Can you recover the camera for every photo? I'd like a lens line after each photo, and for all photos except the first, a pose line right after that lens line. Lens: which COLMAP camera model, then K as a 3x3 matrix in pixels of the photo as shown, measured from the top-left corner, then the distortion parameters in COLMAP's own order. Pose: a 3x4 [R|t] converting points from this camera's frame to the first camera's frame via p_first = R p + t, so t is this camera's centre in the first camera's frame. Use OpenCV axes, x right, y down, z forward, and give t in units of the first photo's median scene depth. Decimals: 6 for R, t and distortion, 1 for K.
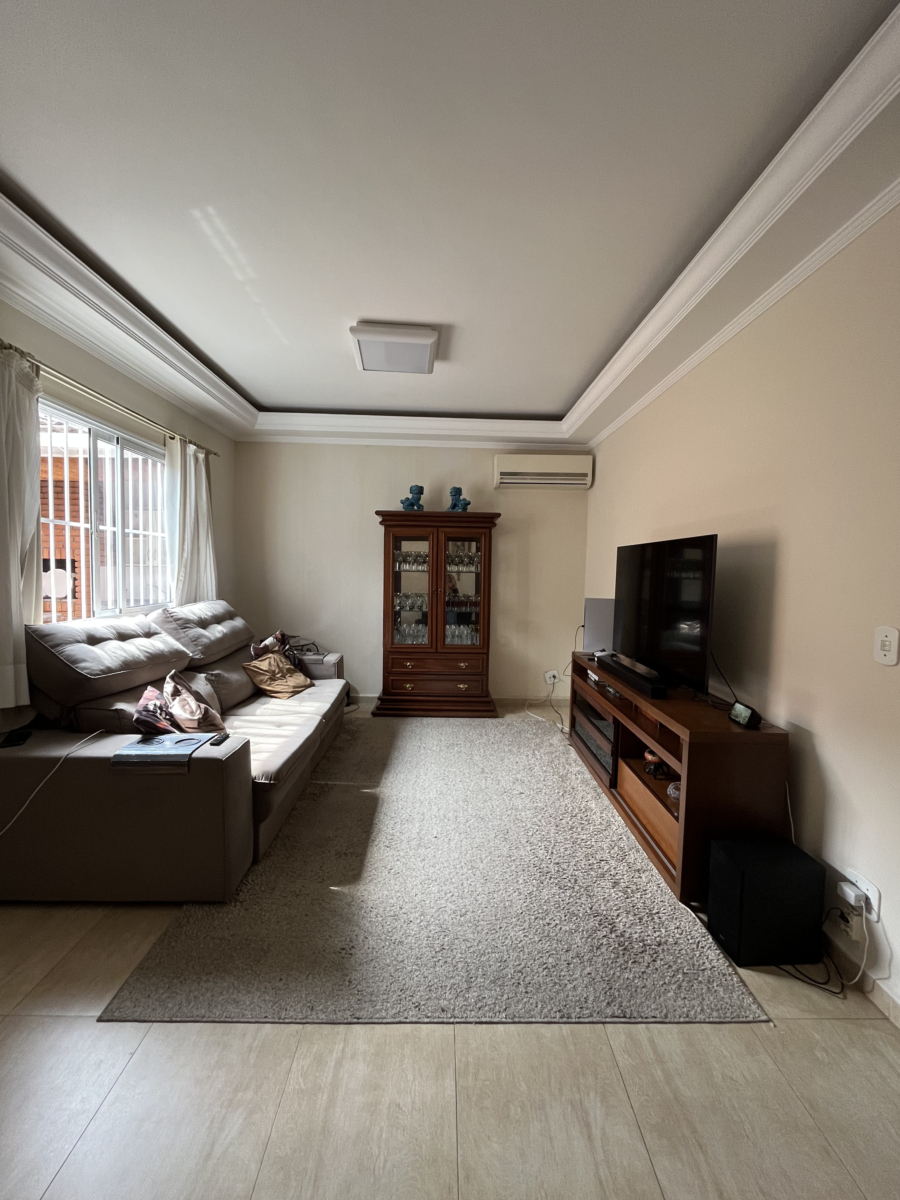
lens RADIAL K [[489.2, 0, 448.4], [0, 489.2, 605.0], [0, 0, 1]] dist [-0.007116, 0.000638]
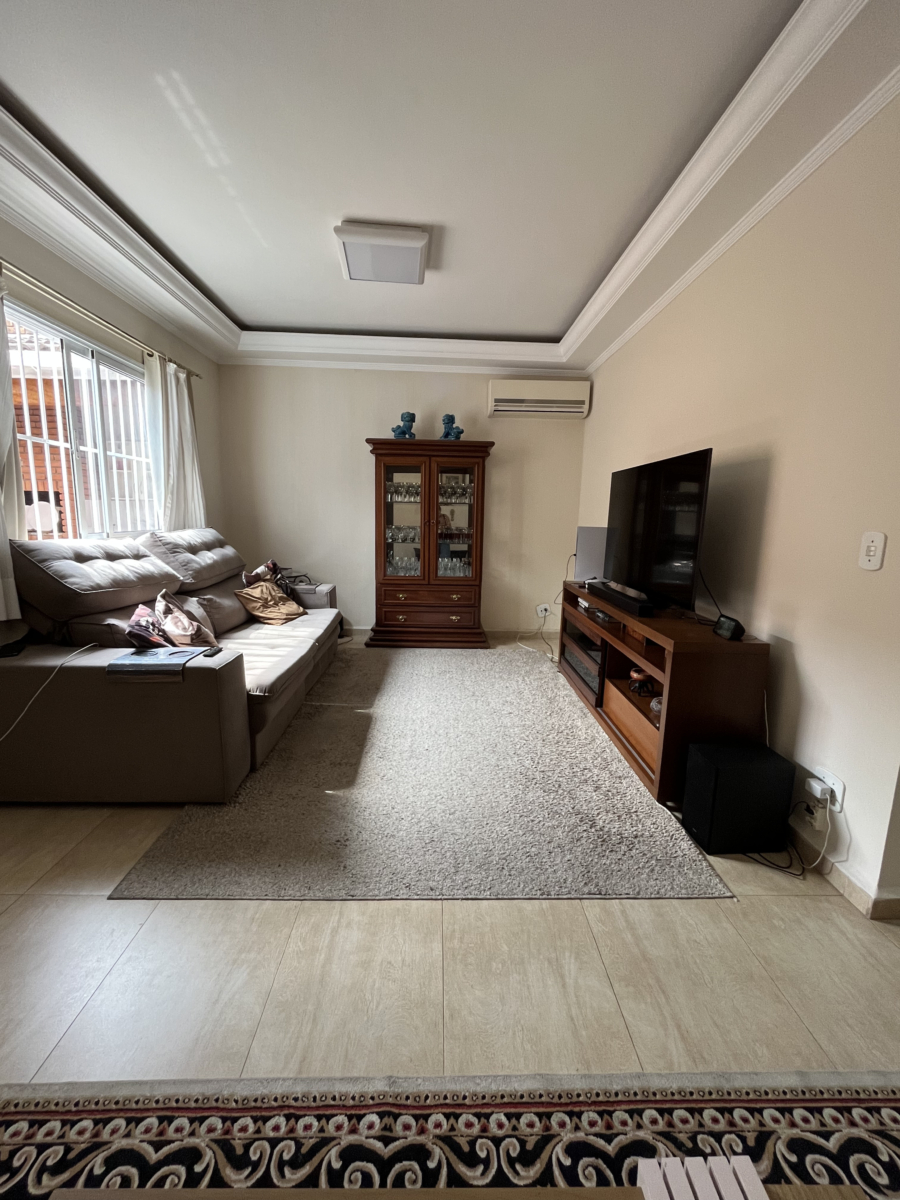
lens RADIAL K [[489.2, 0, 448.3], [0, 489.2, 602.7], [0, 0, 1]] dist [-0.007116, 0.000638]
pose [[0.999935, 0.001276, 0.011292, 0.008591], [-0.002435, 0.994656, 0.103214, 0.064892], [-0.011100, -0.103235, 0.994595, -0.003681]]
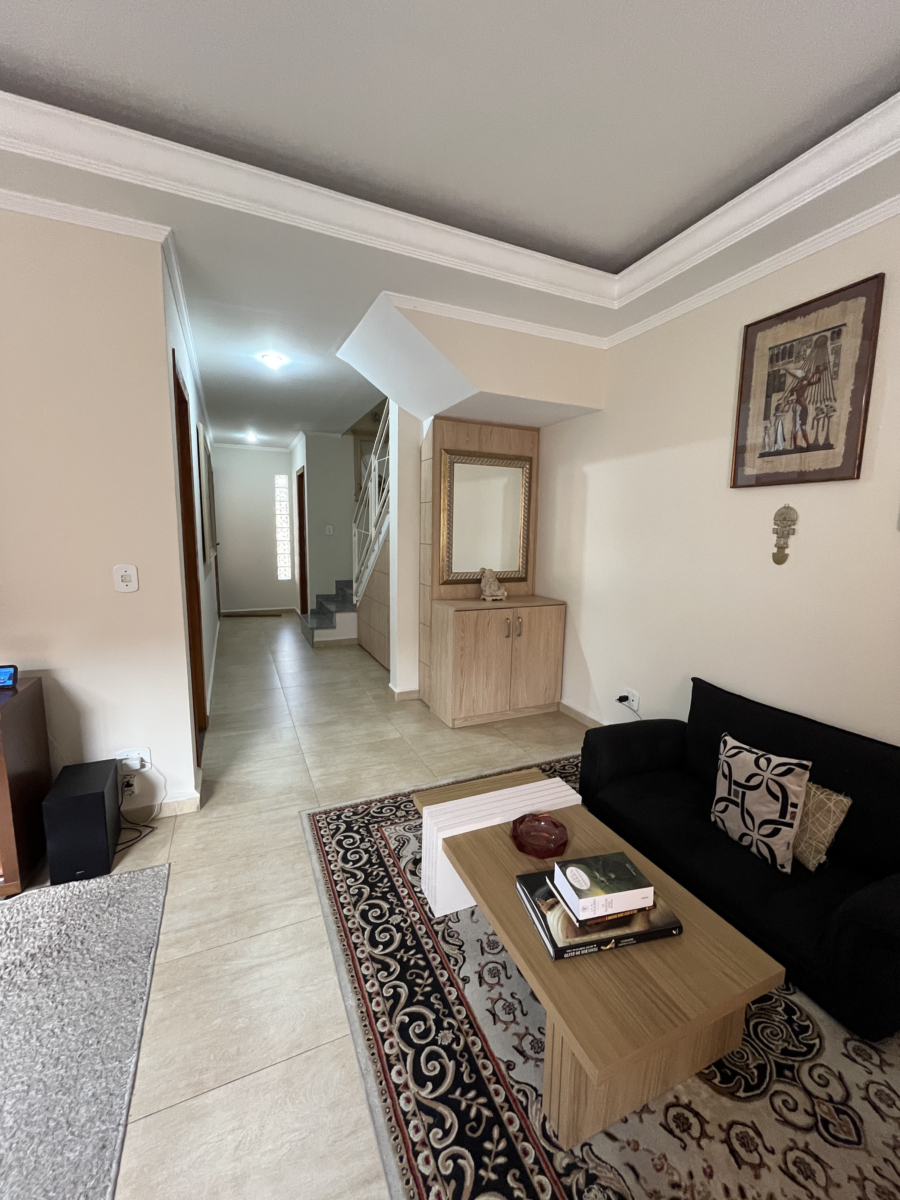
lens RADIAL K [[489.2, 0, 441.0], [0, 489.2, 599.5], [0, 0, 1]] dist [-0.007116, 0.000638]
pose [[-0.378382, -0.152052, 0.913076, -0.510966], [0.044882, 0.982242, 0.182169, -0.048469], [-0.924561, 0.109910, -0.364839, 0.497972]]
